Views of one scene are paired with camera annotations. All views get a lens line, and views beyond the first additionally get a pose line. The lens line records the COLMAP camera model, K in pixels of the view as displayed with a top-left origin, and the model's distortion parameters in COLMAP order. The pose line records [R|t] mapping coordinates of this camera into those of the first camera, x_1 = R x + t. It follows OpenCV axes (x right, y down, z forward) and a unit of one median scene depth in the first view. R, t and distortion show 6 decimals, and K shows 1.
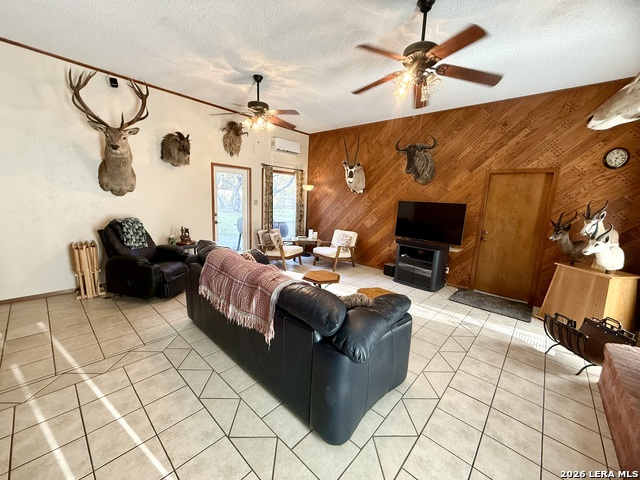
lens RADIAL K [[254.7, 0, 318.3], [0, 254.7, 240.8], [0, 0, 1]] dist [-0.001020, 0.000174]
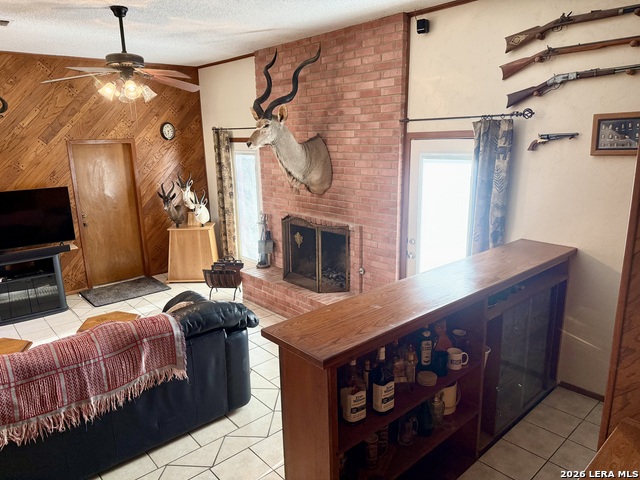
lens RADIAL K [[449.5, 0, 320.1], [0, 449.5, 245.0], [0, 0, 1]] dist [0.032056, -0.021285]
pose [[0.105206, -0.287906, 0.951862, -0.744957], [0.196146, 0.944378, 0.263963, -0.199743], [-0.974915, 0.158934, 0.155826, 0.057552]]
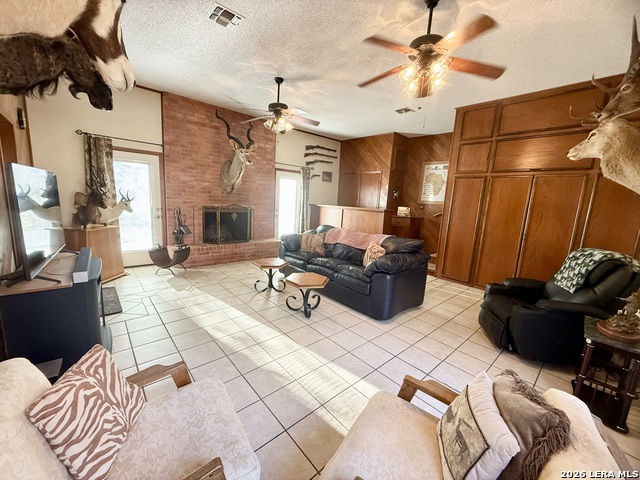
lens RADIAL K [[254.7, 0, 319.1], [0, 254.7, 240.8], [0, 0, 1]] dist [-0.001020, 0.000174]
pose [[-0.988957, -0.119563, 0.087568, -0.082194], [-0.083986, 0.938982, 0.333556, -0.252370], [-0.122106, 0.322518, -0.938655, 1.590257]]
